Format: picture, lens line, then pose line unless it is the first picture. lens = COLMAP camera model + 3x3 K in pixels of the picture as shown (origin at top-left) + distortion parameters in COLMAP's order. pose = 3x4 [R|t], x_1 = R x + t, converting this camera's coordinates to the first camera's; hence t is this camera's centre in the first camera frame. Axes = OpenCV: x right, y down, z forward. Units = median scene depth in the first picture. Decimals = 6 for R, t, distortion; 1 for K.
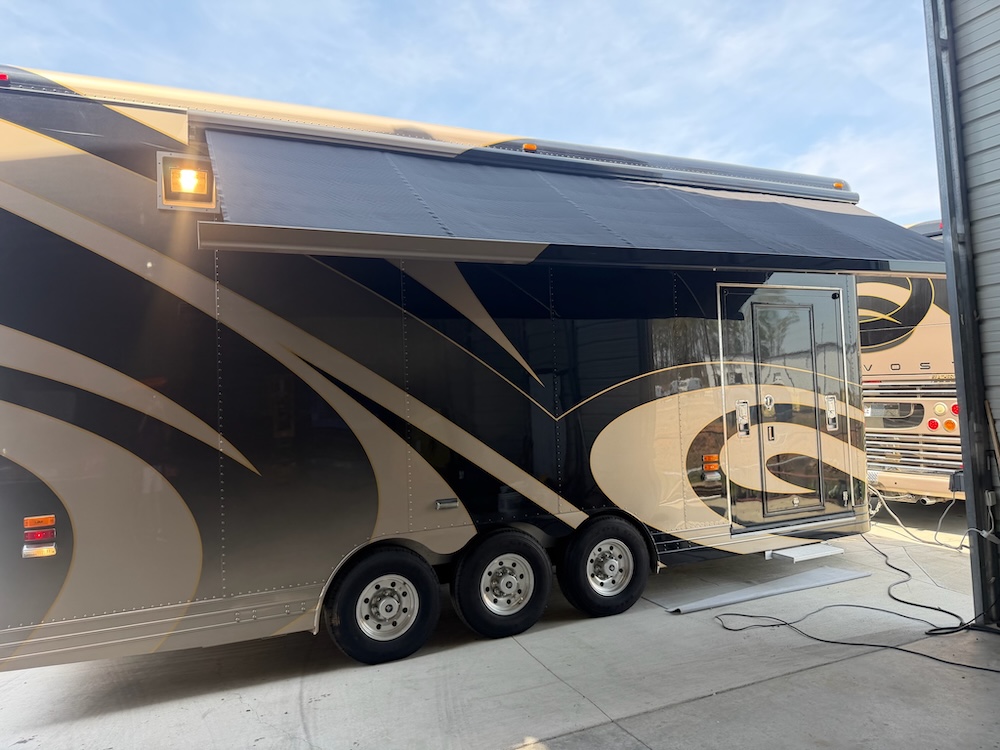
lens RADIAL K [[704.4, 0, 495.1], [0, 704.4, 370.2], [0, 0, 1]] dist [0.032947, -0.043058]
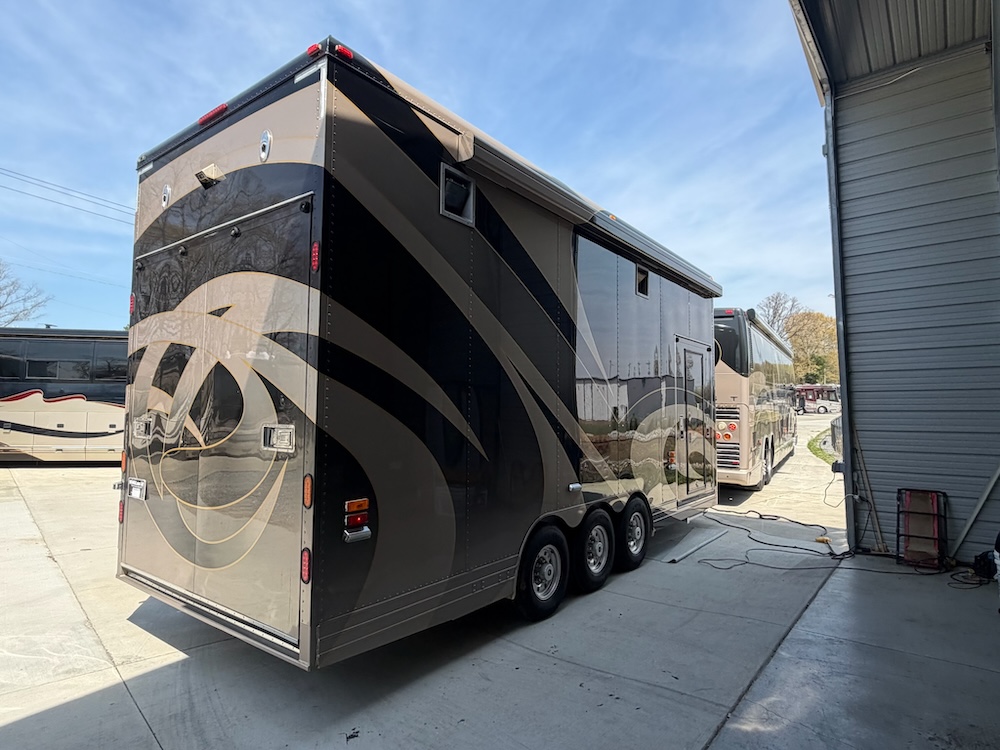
lens RADIAL K [[564.4, 0, 503.2], [0, 564.4, 370.7], [0, 0, 1]] dist [-0.004032, -0.000425]
pose [[0.886512, 0.076097, 0.456405, -0.639624], [-0.058572, 0.996905, -0.052446, 0.043242], [-0.458983, 0.019761, 0.888225, 0.158437]]
